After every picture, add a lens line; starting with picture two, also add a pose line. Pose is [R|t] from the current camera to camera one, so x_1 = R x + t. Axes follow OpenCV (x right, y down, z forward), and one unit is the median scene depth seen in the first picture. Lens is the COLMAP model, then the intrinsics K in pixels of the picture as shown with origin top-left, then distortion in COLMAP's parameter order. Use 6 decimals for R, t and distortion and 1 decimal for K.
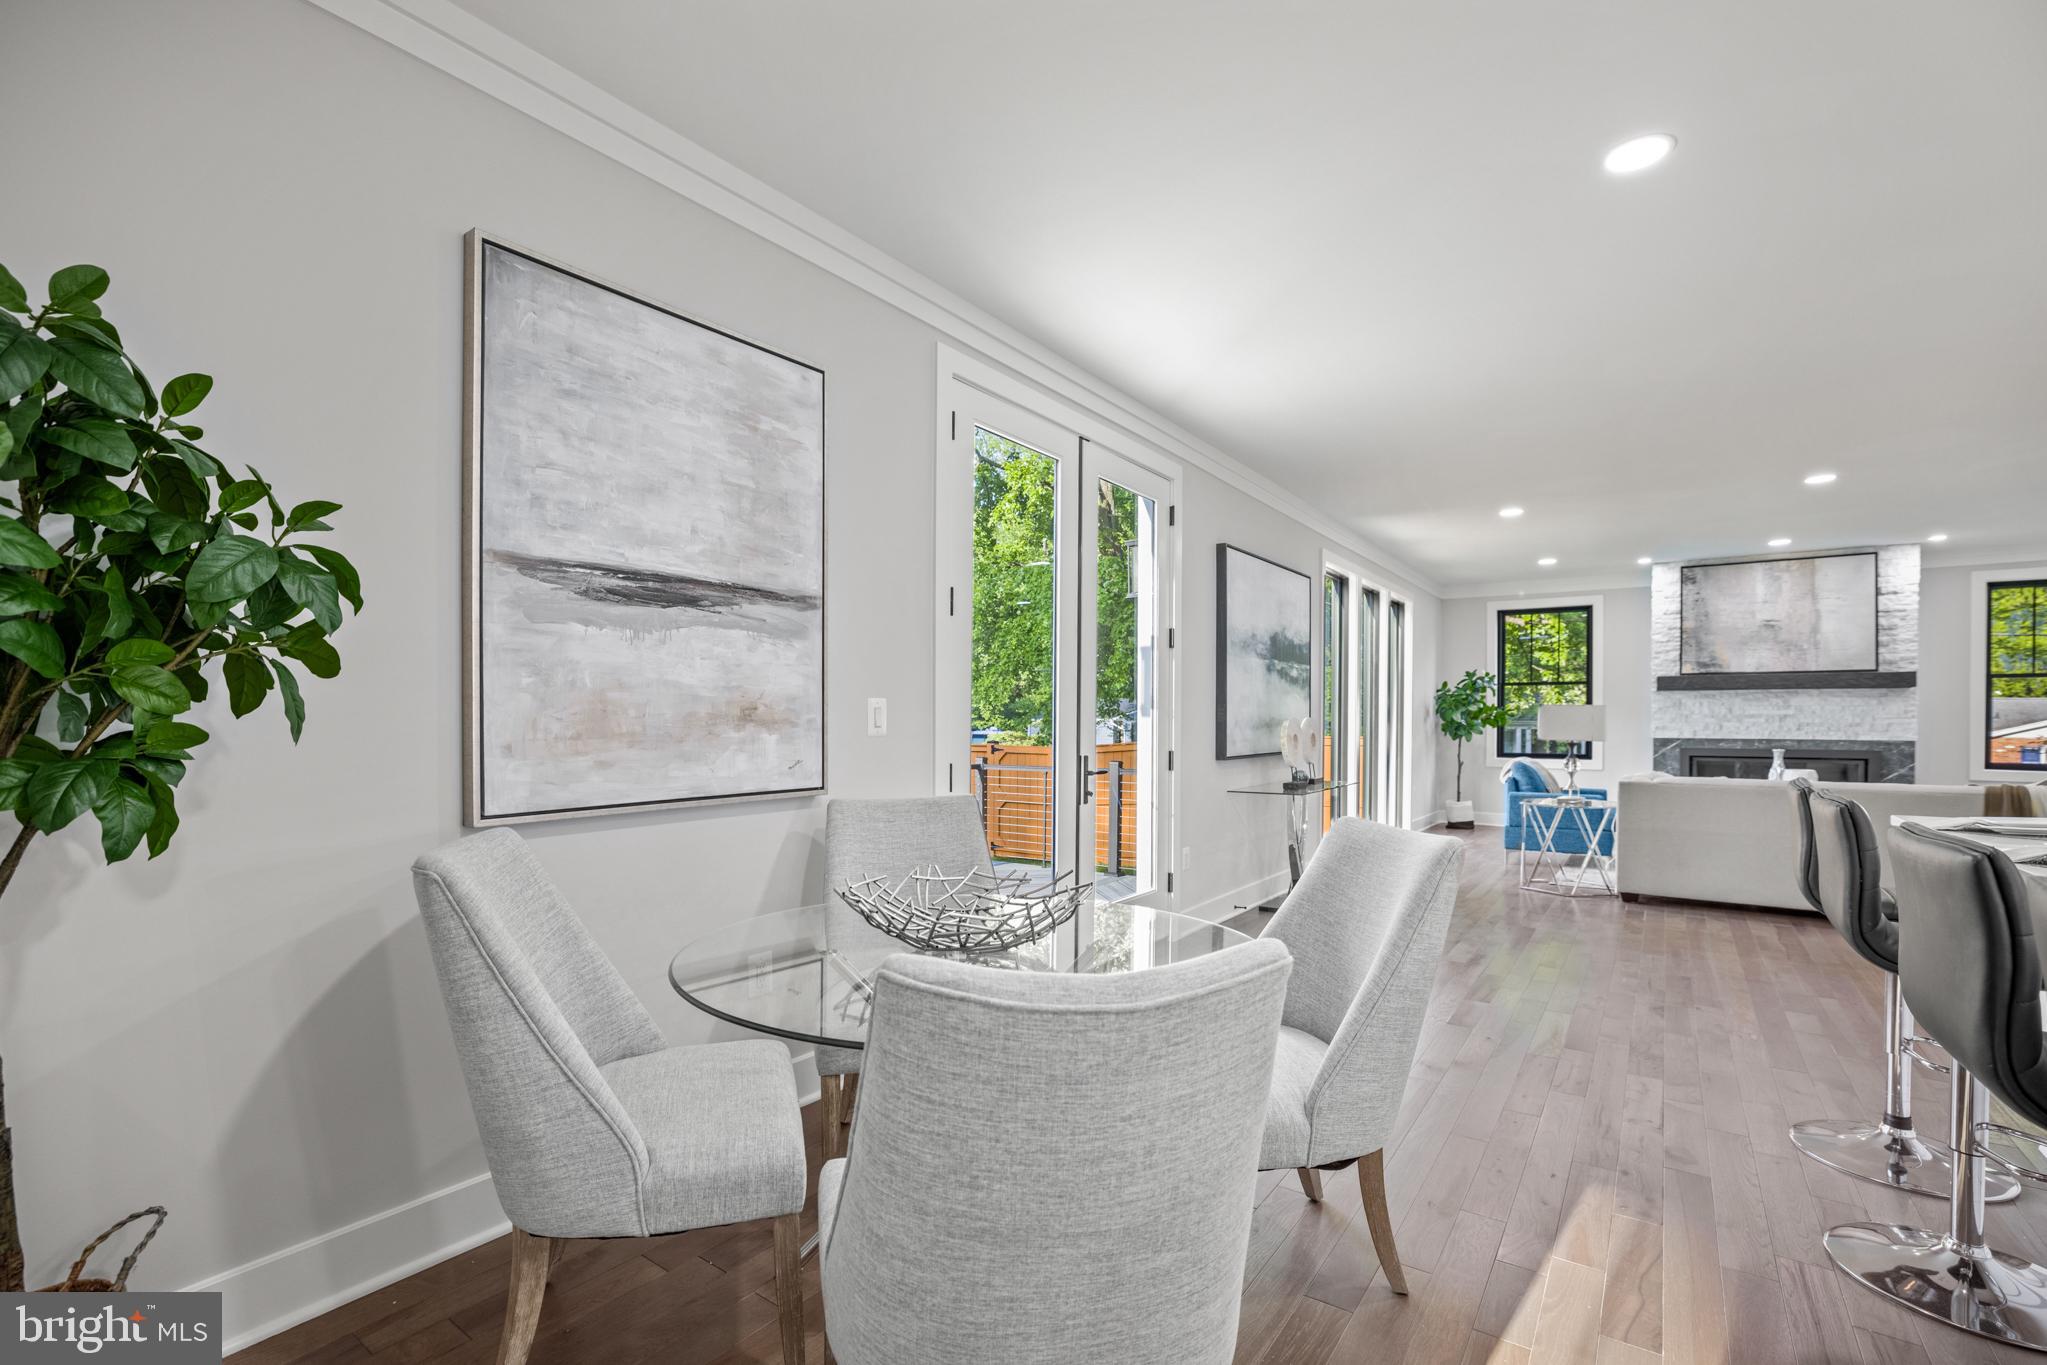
lens RADIAL K [[913.5, 0, 1020.2], [0, 913.5, 729.9], [0, 0, 1]] dist [-0.043783, 0.017812]
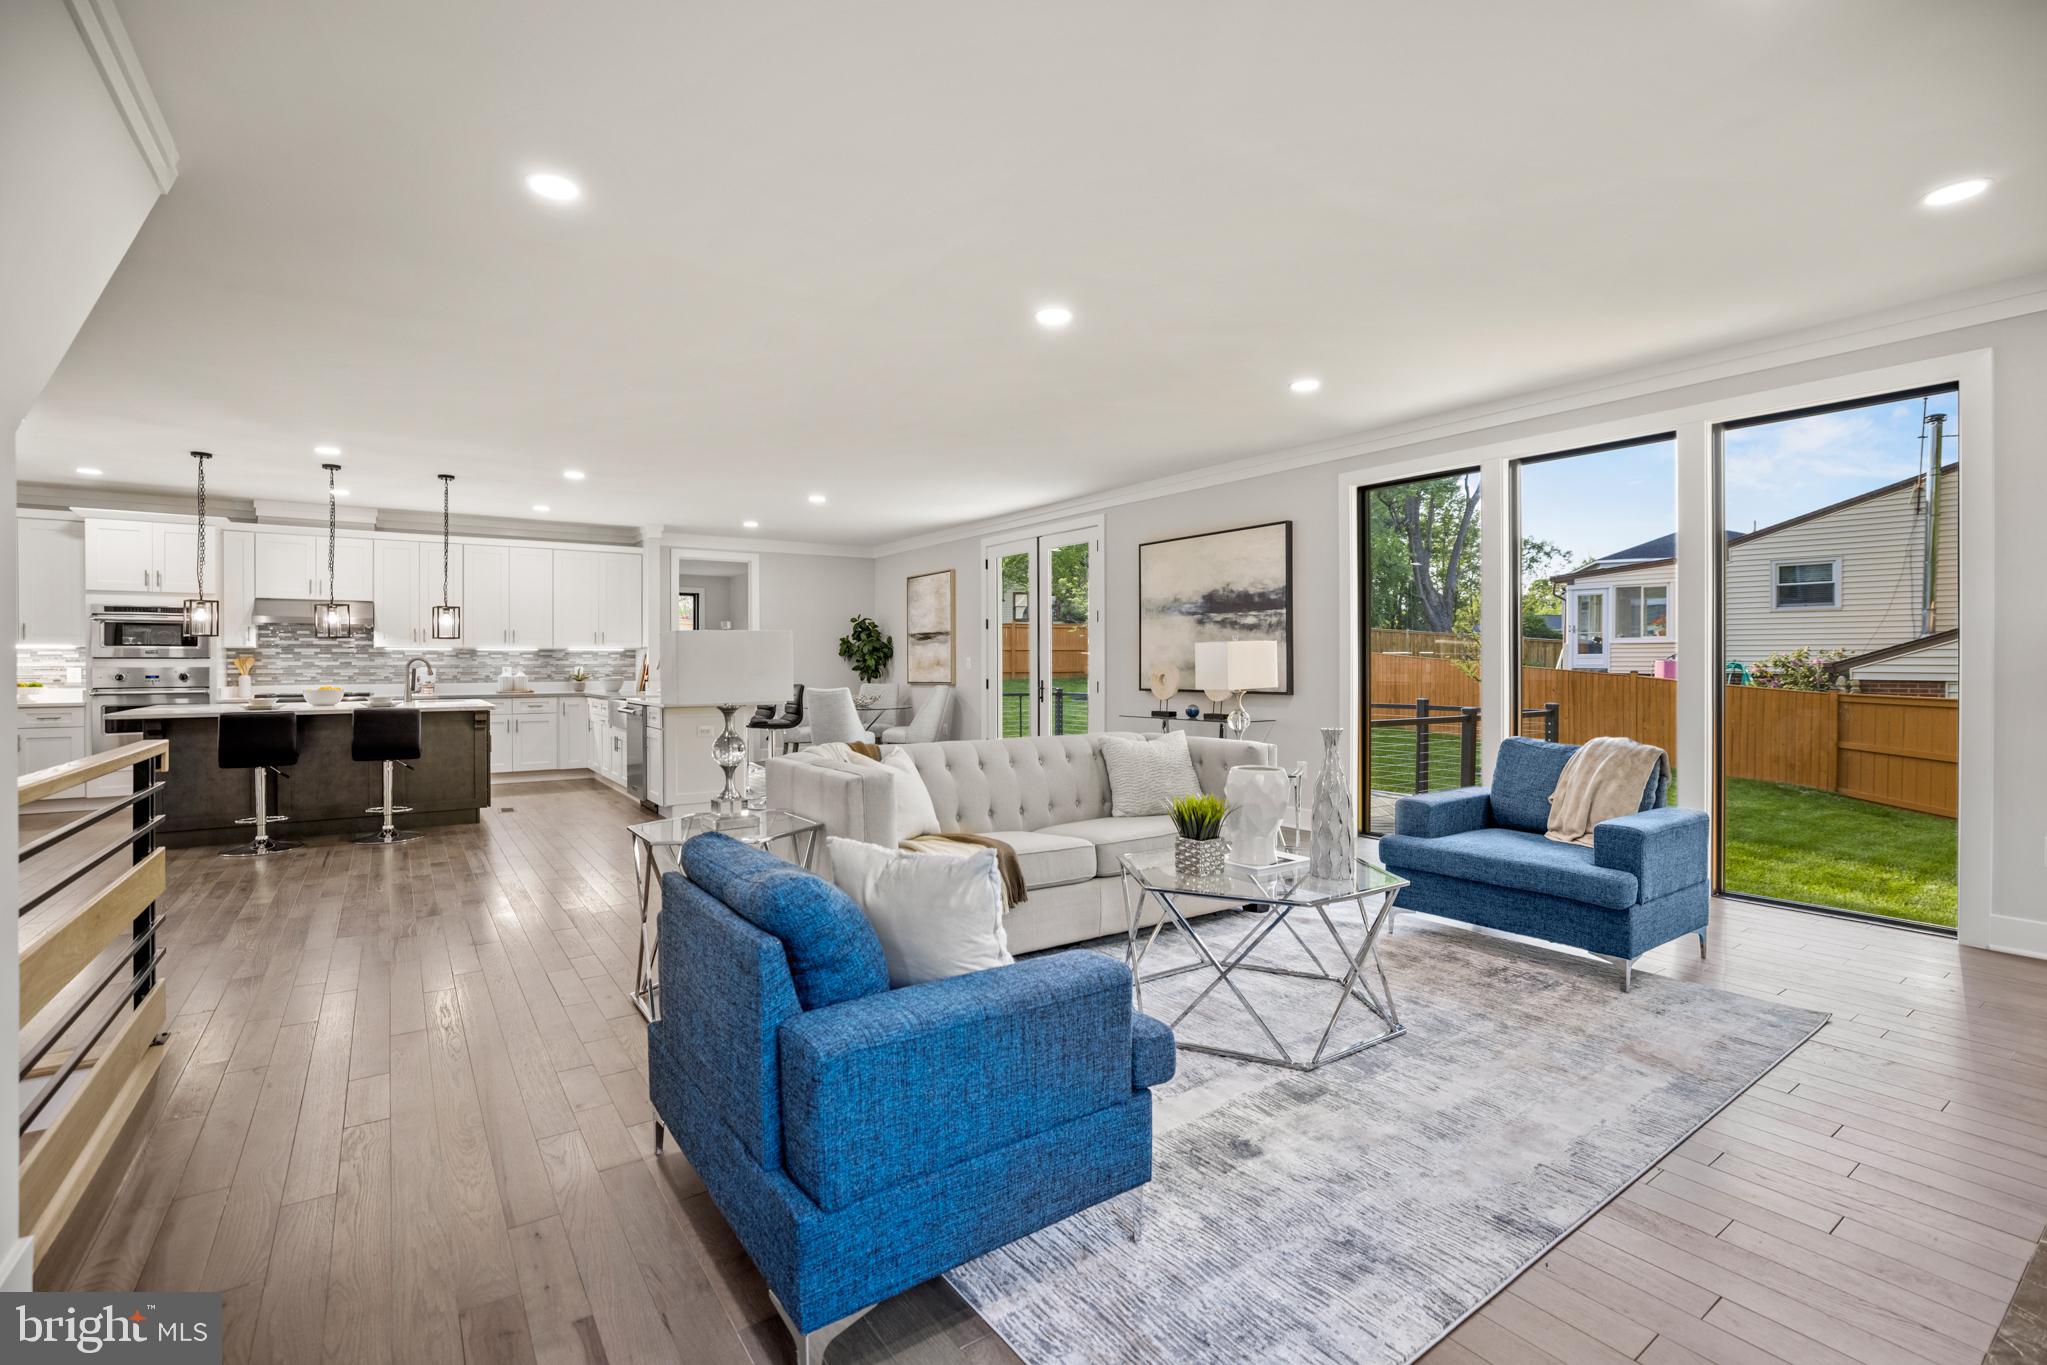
lens RADIAL K [[921.8, 0, 1016.7], [0, 921.8, 666.7], [0, 0, 1]] dist [-0.044095, 0.018053]
pose [[-0.332510, 0.002337, -0.943097, 1.109973], [-0.008287, 0.999951, 0.005399, -0.008325], [0.943063, 0.009611, -0.332474, 0.857317]]
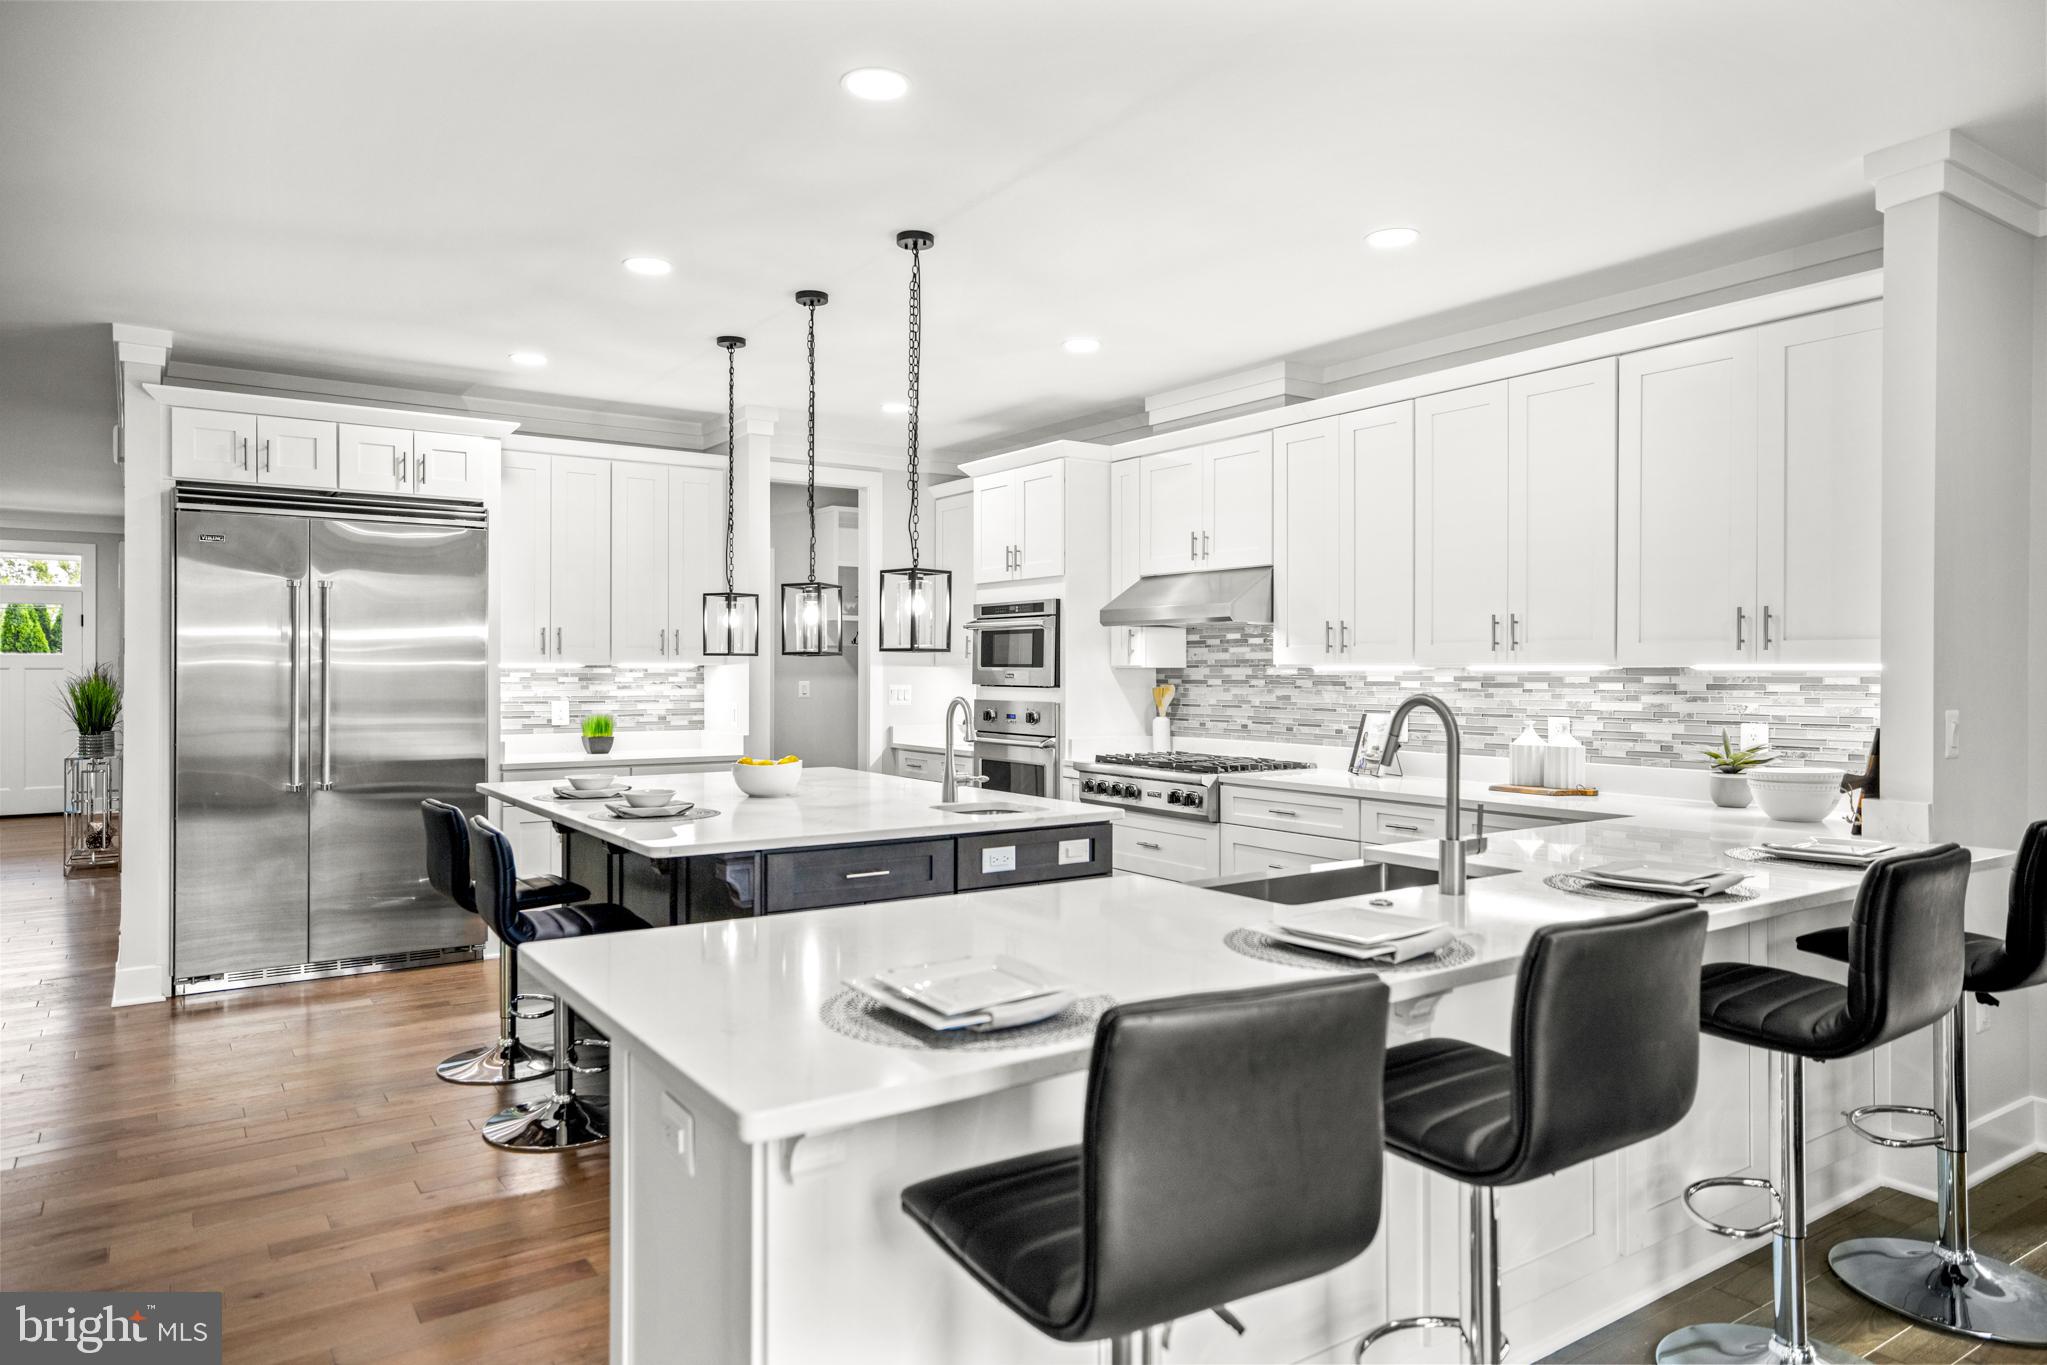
lens RADIAL K [[1281.4, 0, 1003.4], [0, 1281.4, 674.8], [0, 0, 1]] dist [-0.000528, 0.000612]
pose [[-0.936732, -0.005718, 0.350001, 0.244123], [-0.000800, 0.999899, 0.014193, -0.023787], [-0.350047, 0.013015, -0.936642, 0.482911]]
